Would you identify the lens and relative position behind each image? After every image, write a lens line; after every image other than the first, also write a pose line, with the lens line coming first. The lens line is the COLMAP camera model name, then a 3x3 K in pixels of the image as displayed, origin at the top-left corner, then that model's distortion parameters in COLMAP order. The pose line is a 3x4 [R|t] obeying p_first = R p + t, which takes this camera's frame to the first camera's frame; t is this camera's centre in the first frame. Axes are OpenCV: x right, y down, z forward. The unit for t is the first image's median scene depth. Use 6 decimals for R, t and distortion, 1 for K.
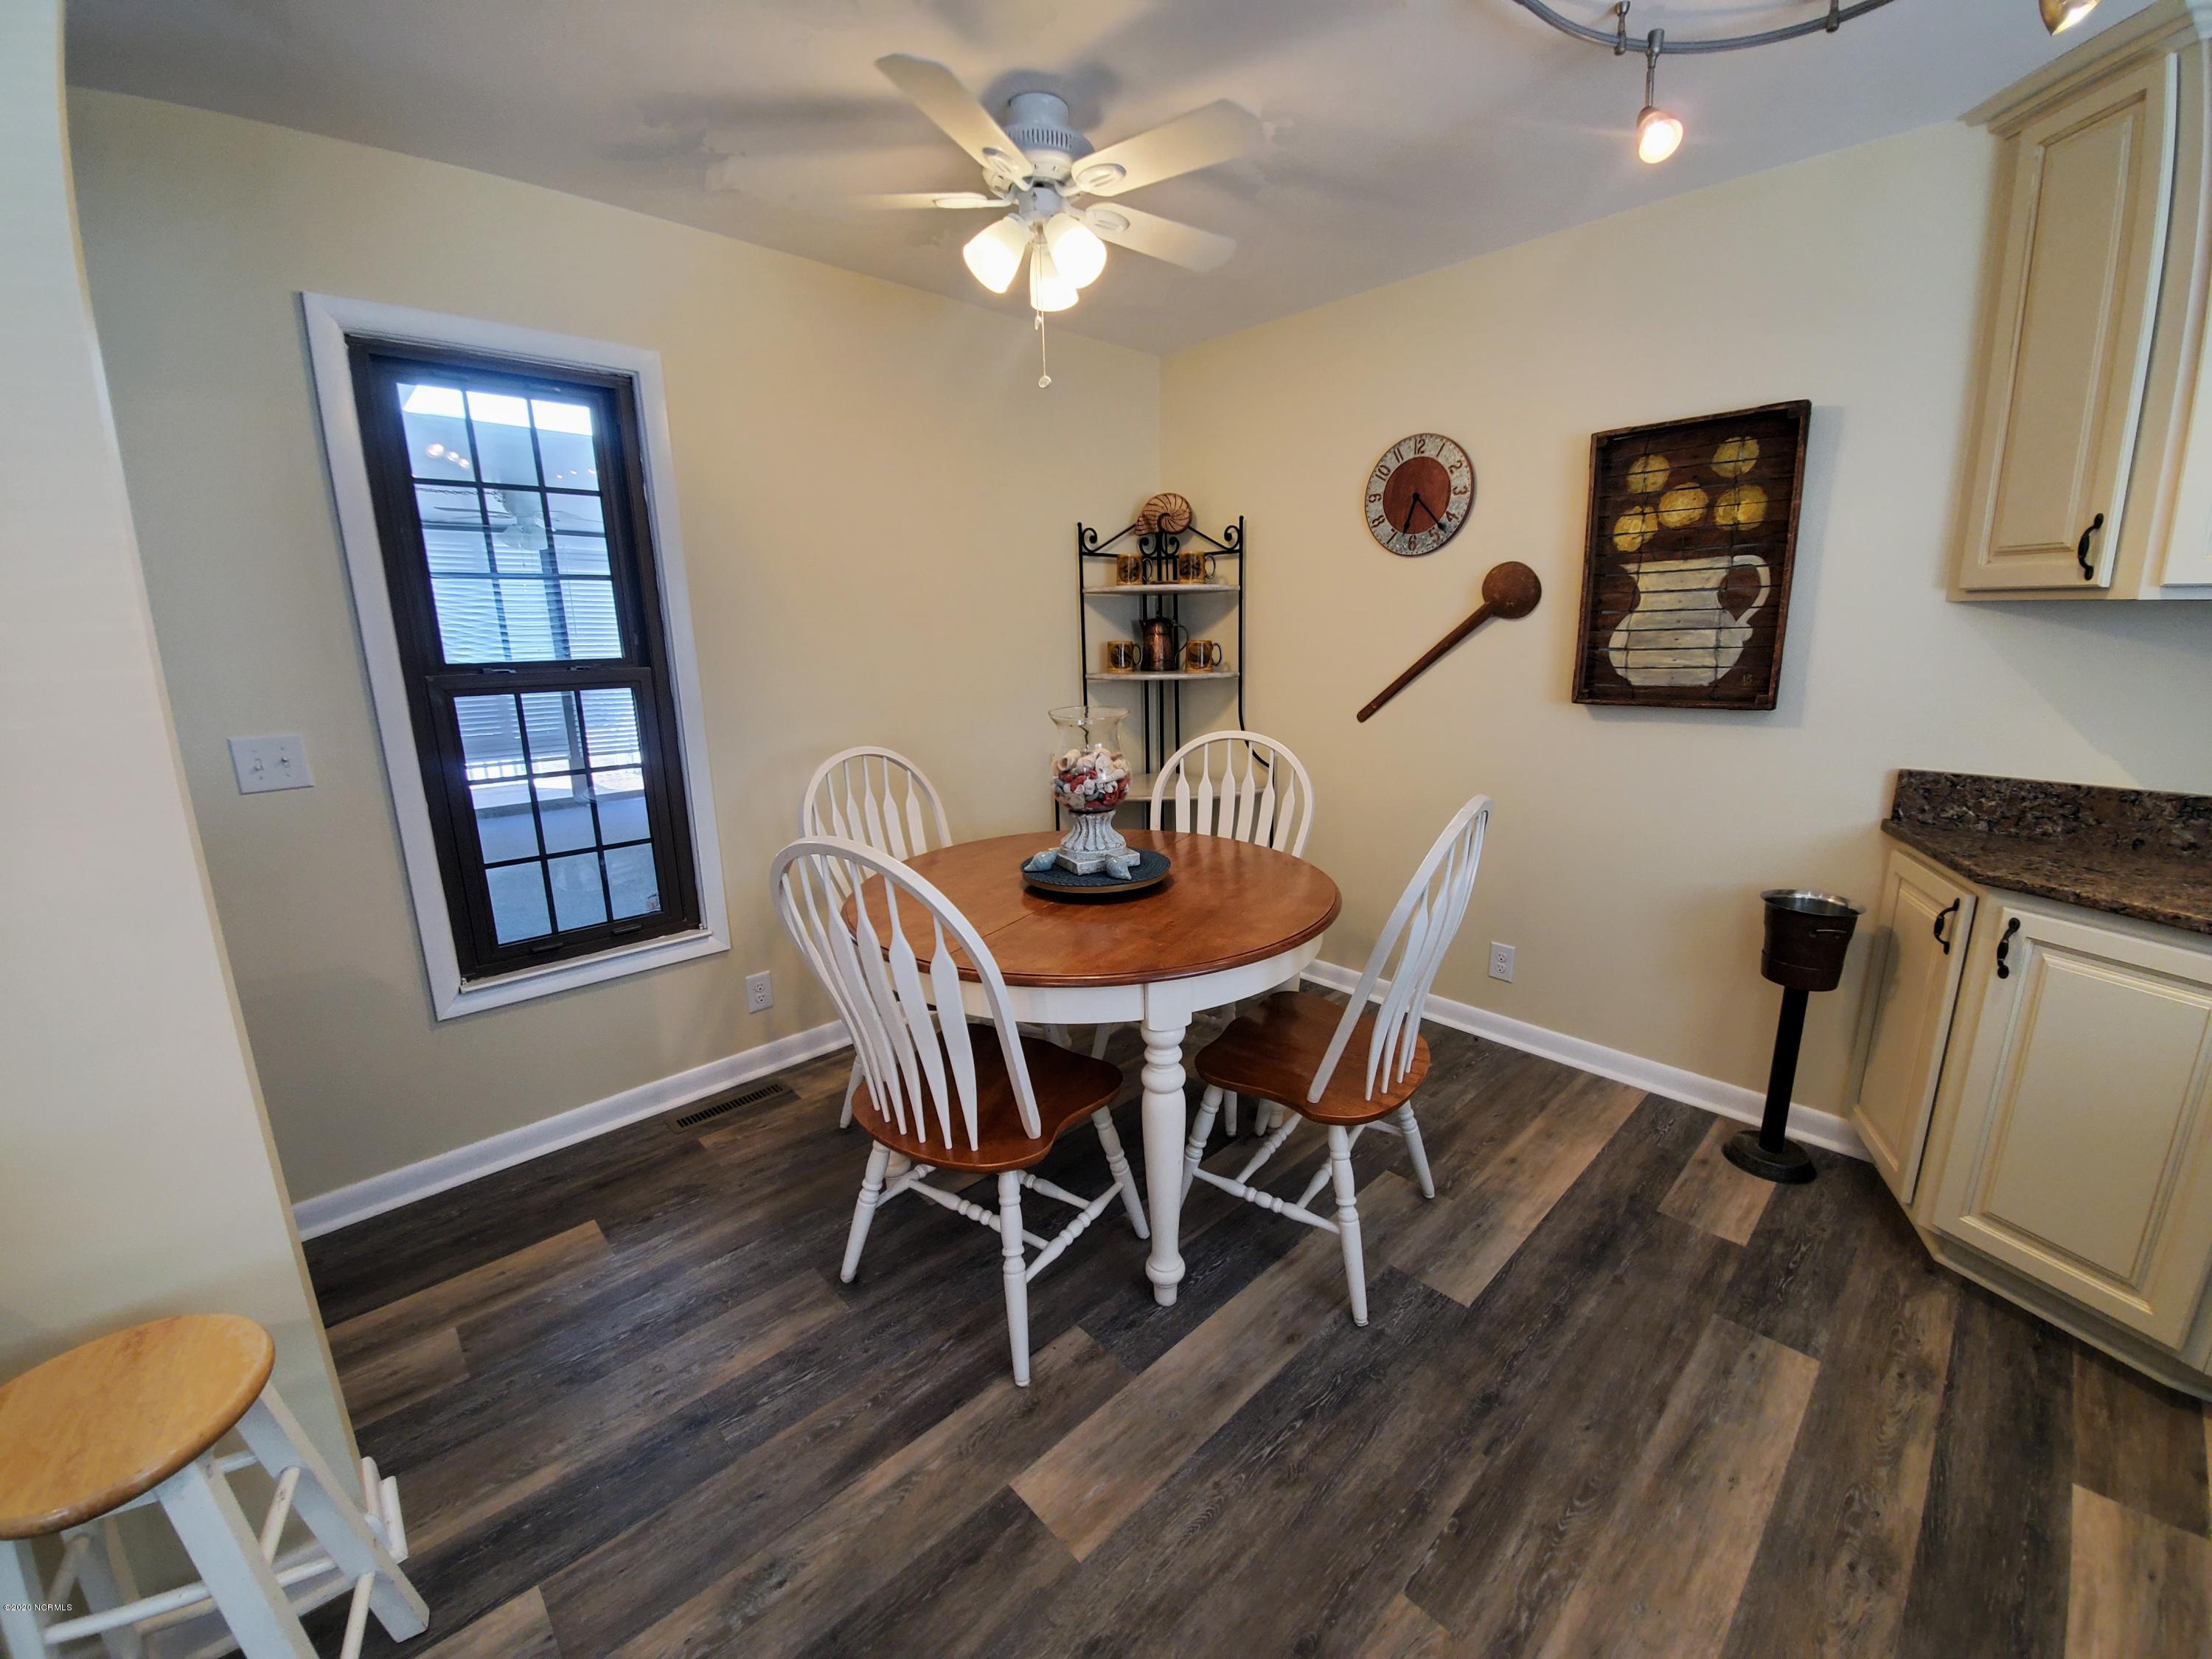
lens RADIAL K [[876.8, 0, 1121.5], [0, 876.8, 824.4], [0, 0, 1]] dist [0.017803, -0.019922]
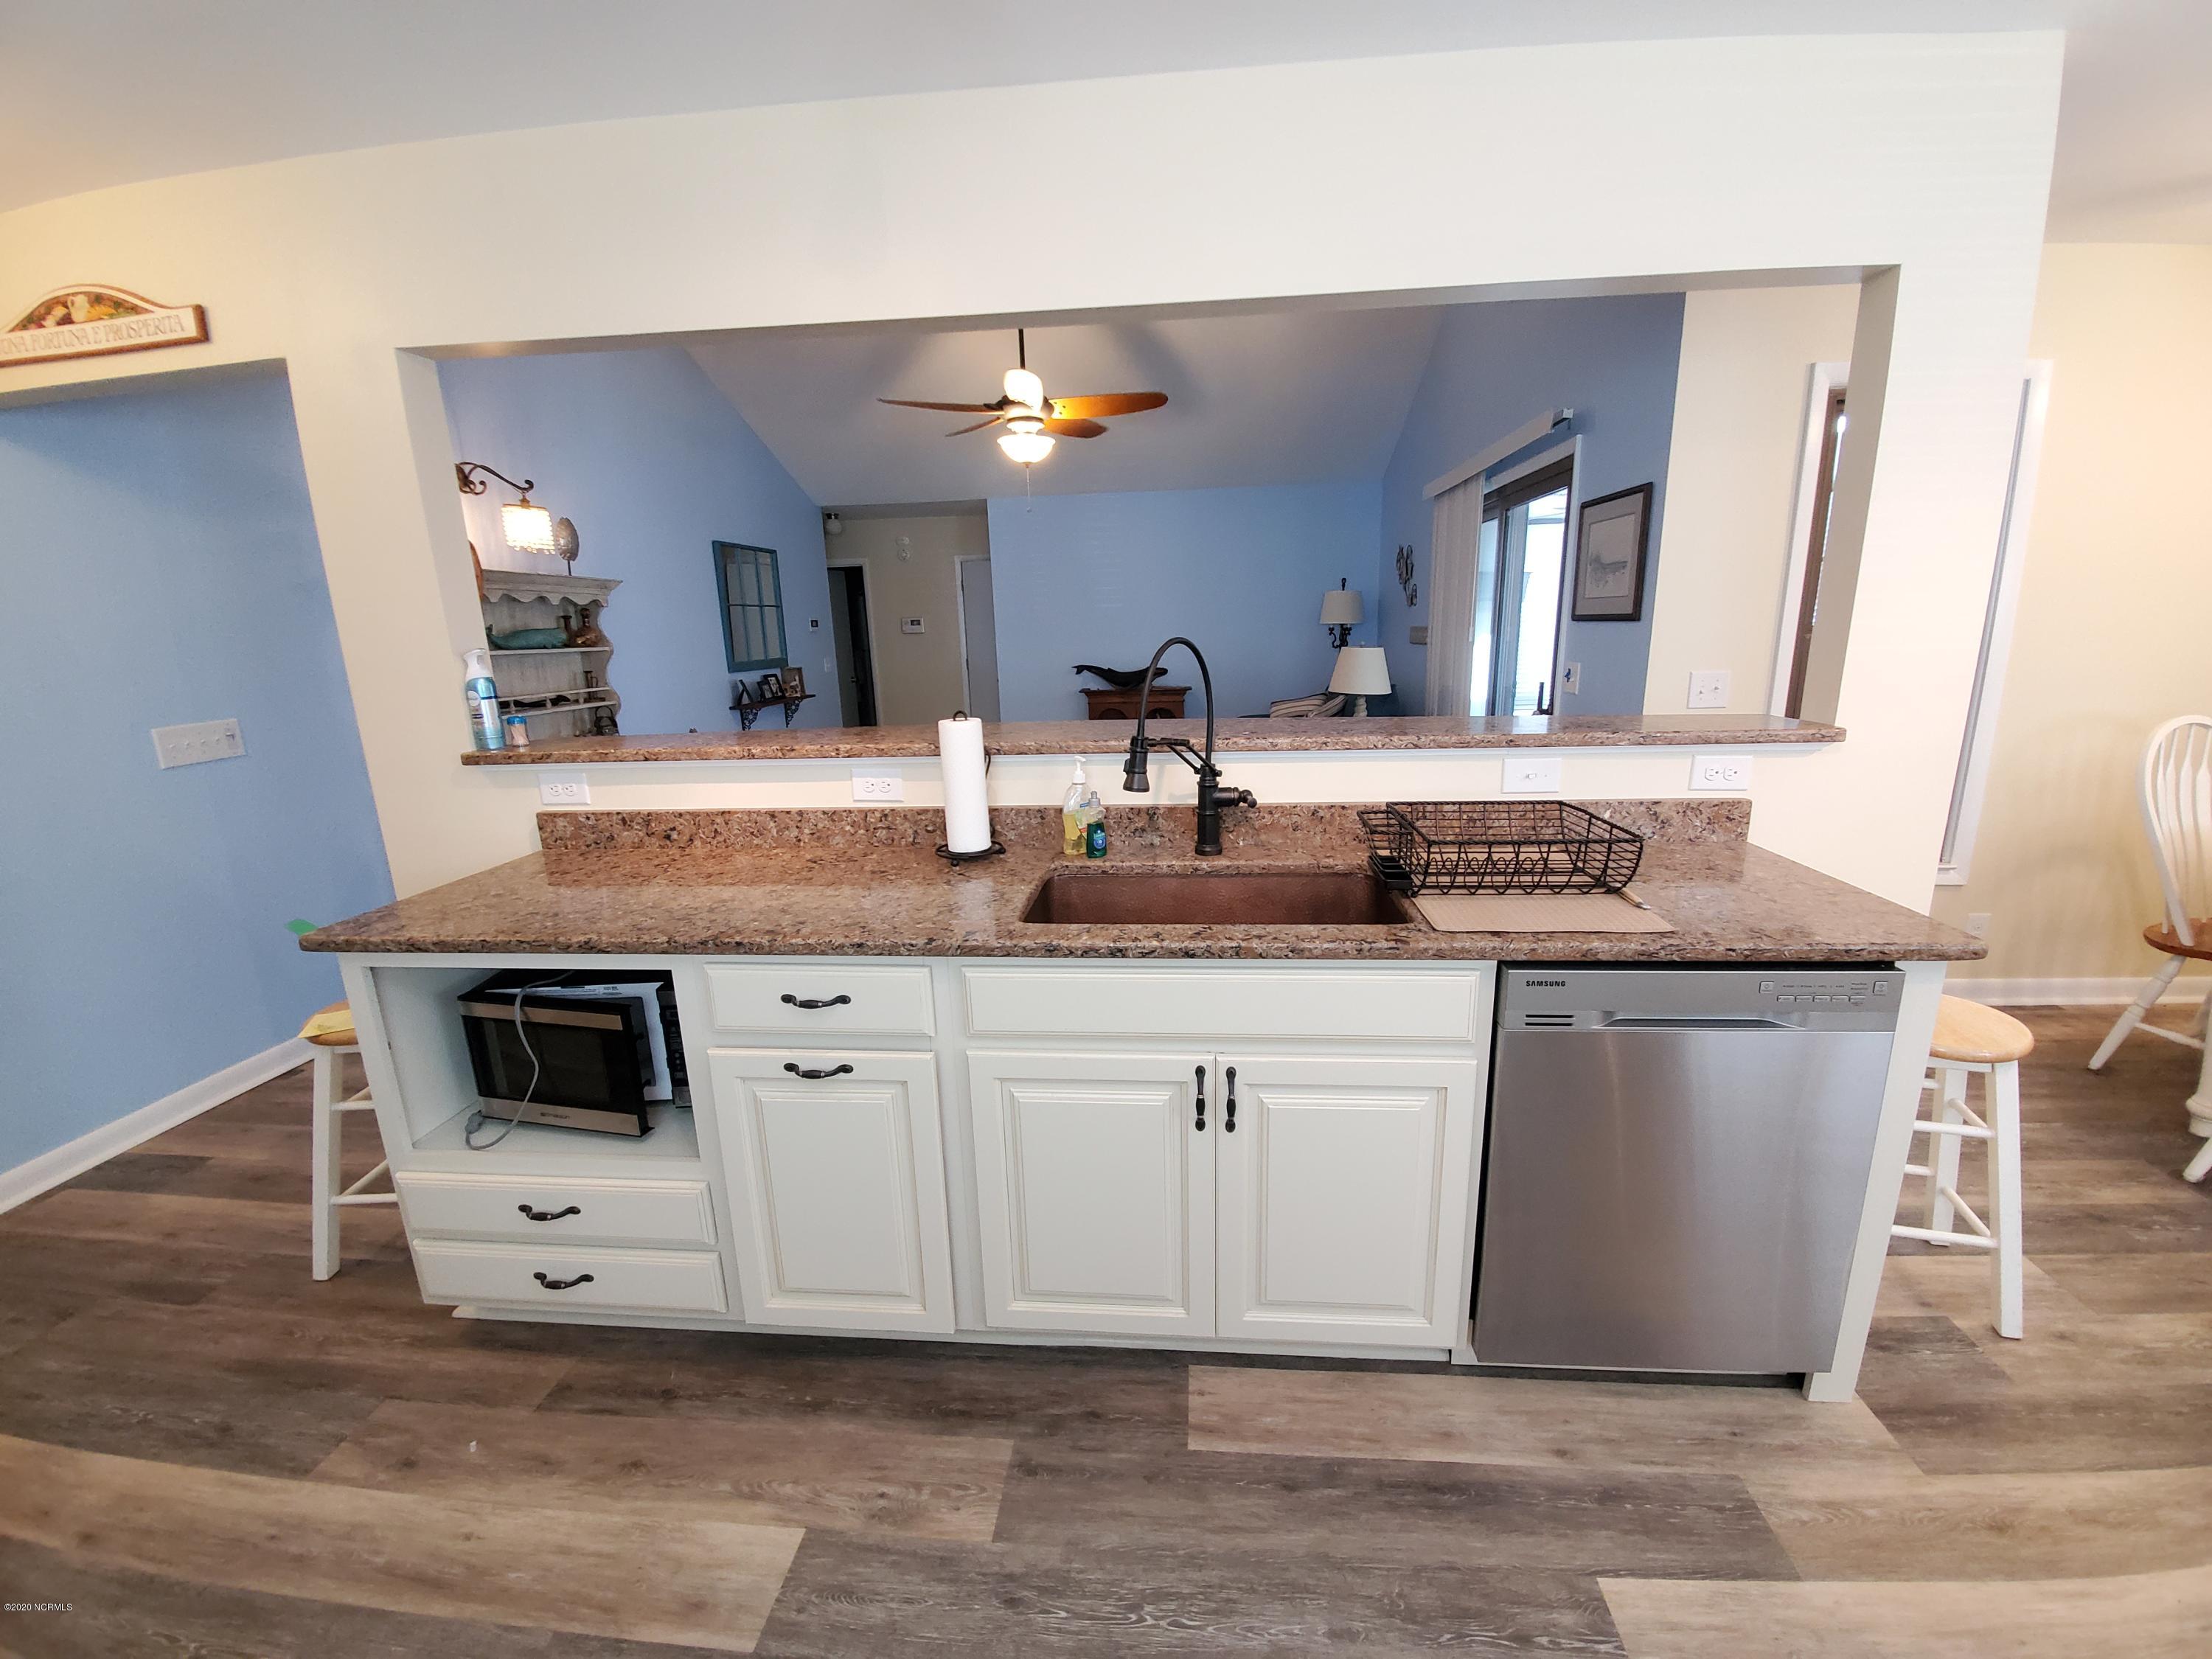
lens RADIAL K [[879.7, 0, 1118.2], [0, 879.7, 817.5], [0, 0, 1]] dist [0.009639, -0.014239]
pose [[0.666467, 0.159169, -0.728345, -0.488402], [-0.147192, 0.985807, 0.080746, 0.169913], [0.730860, 0.053392, 0.680436, -0.752562]]
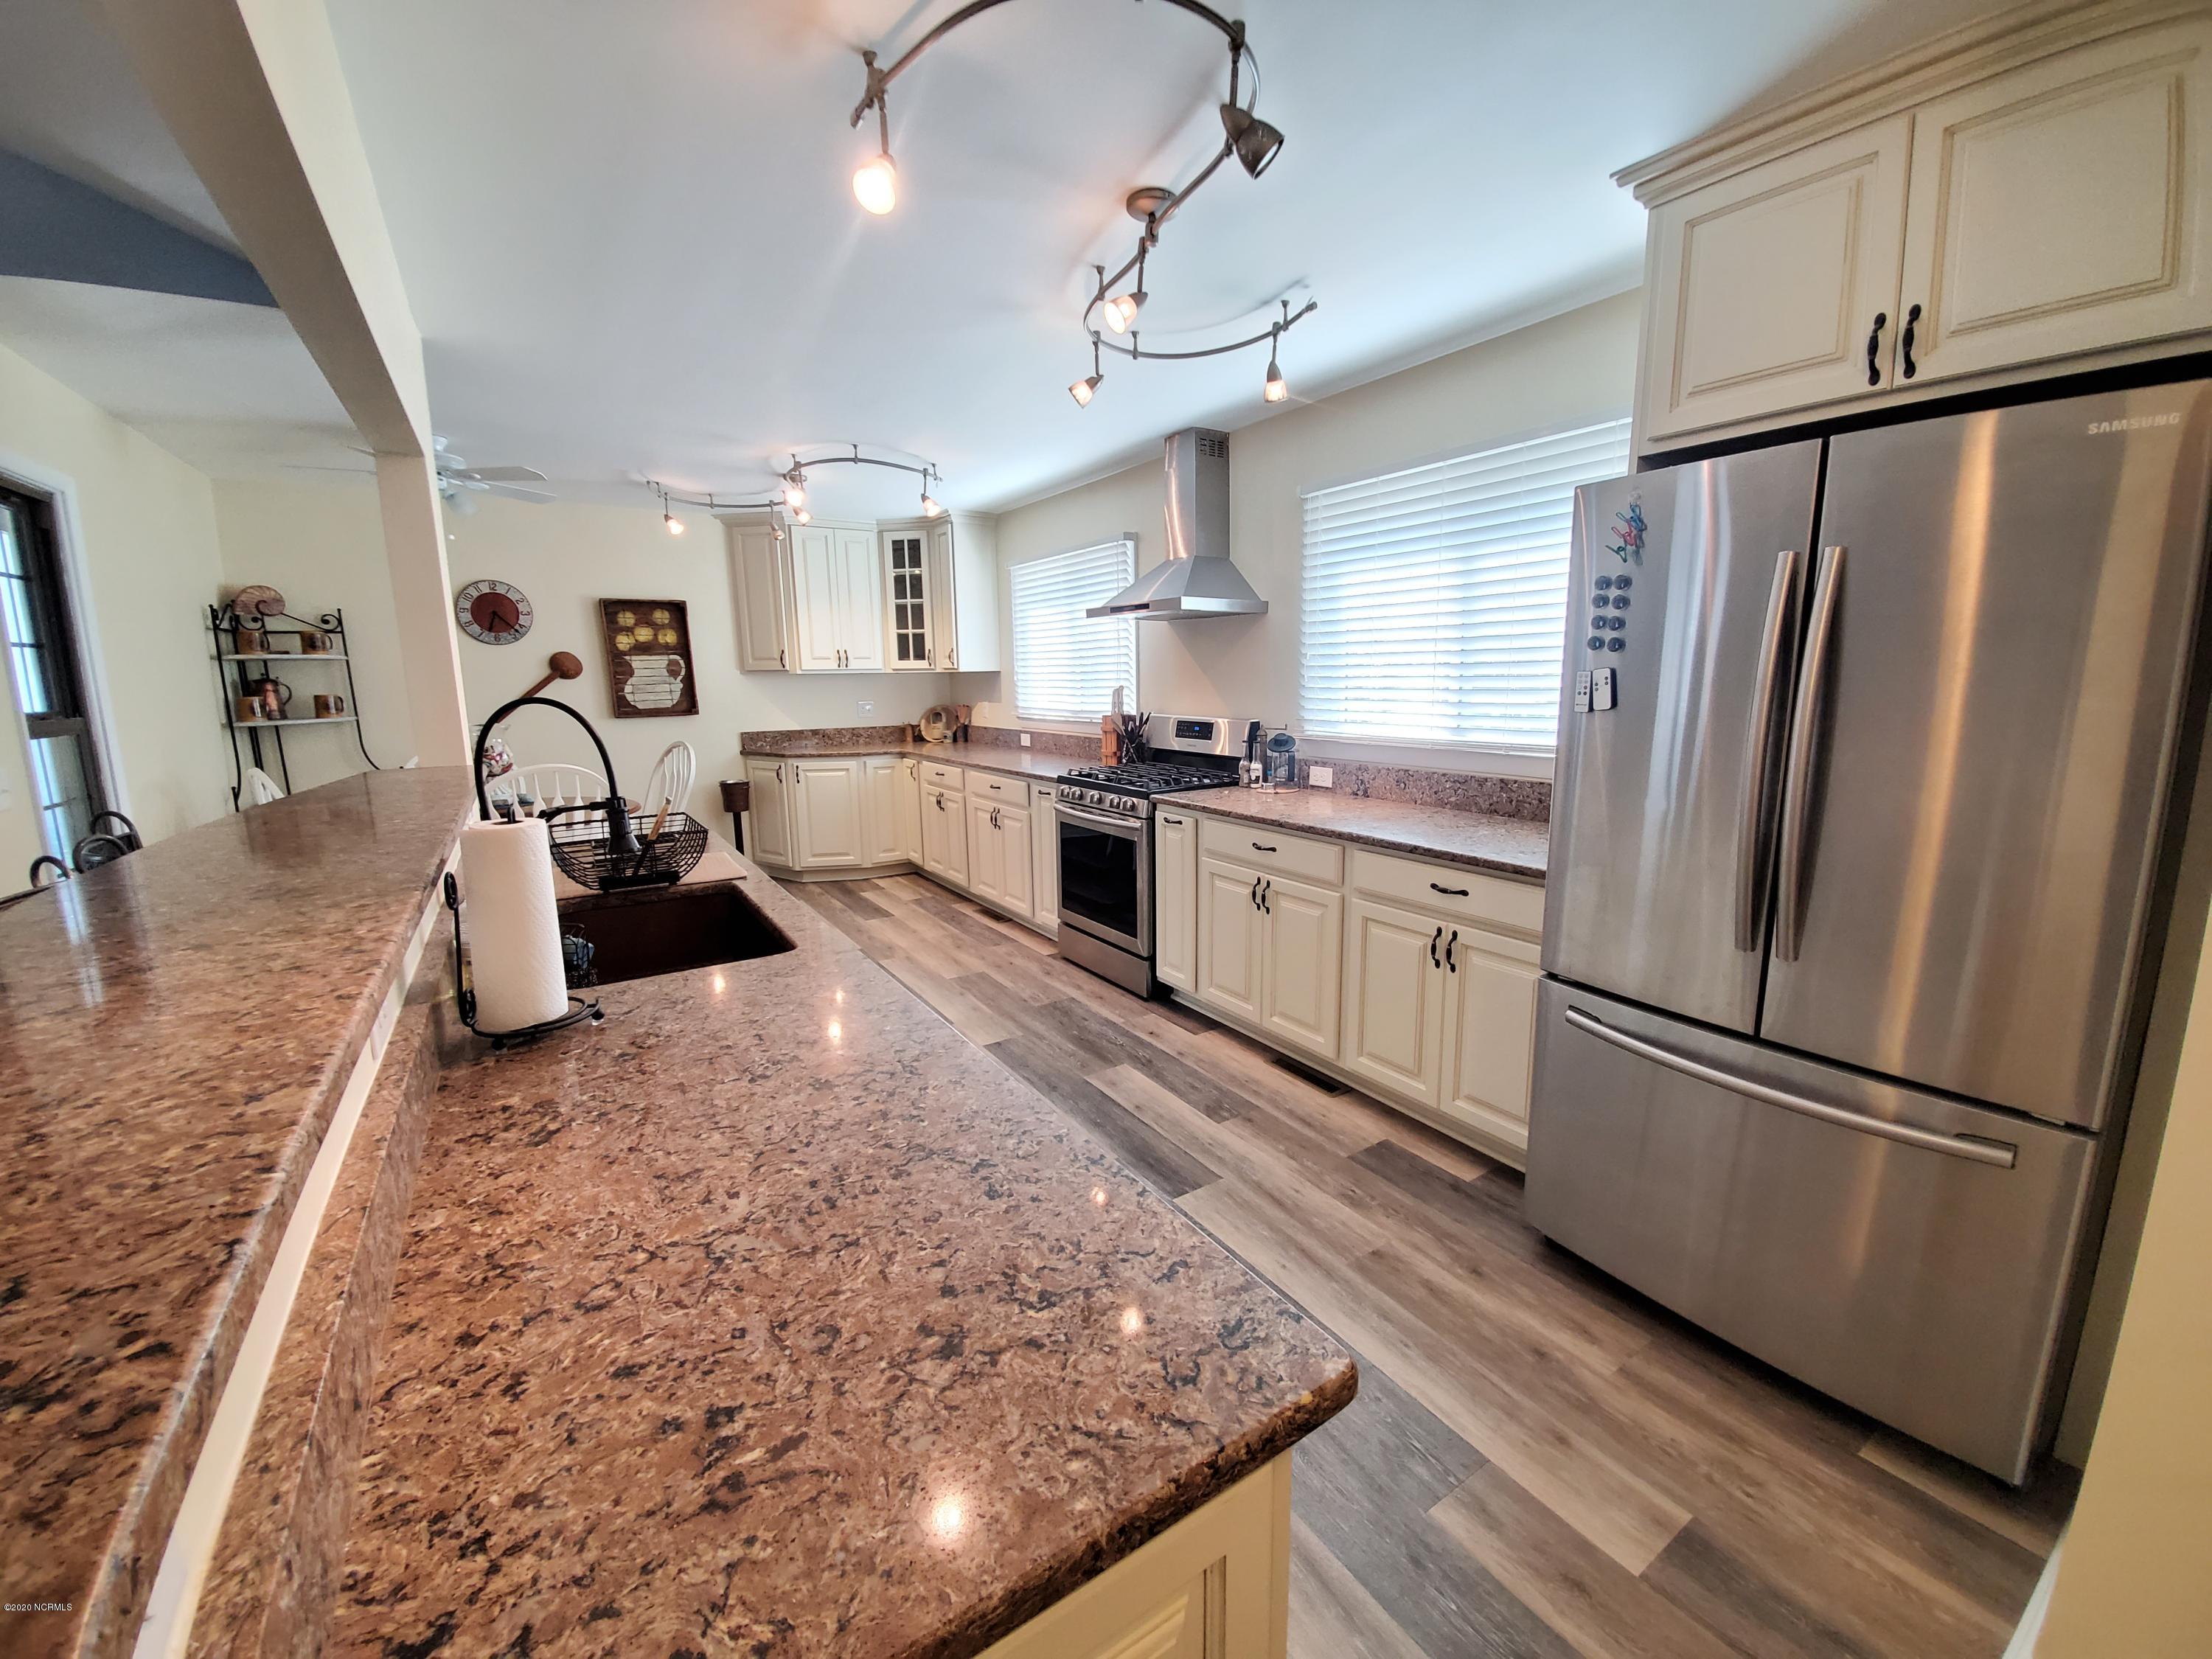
lens RADIAL K [[880.1, 0, 1116.4], [0, 880.1, 828.0], [0, 0, 1]] dist [0.009480, -0.014153]
pose [[0.184717, -0.157589, 0.970075, -1.839373], [0.223386, 0.967957, 0.114709, 0.196303], [-0.957068, 0.195512, 0.214002, -0.772361]]
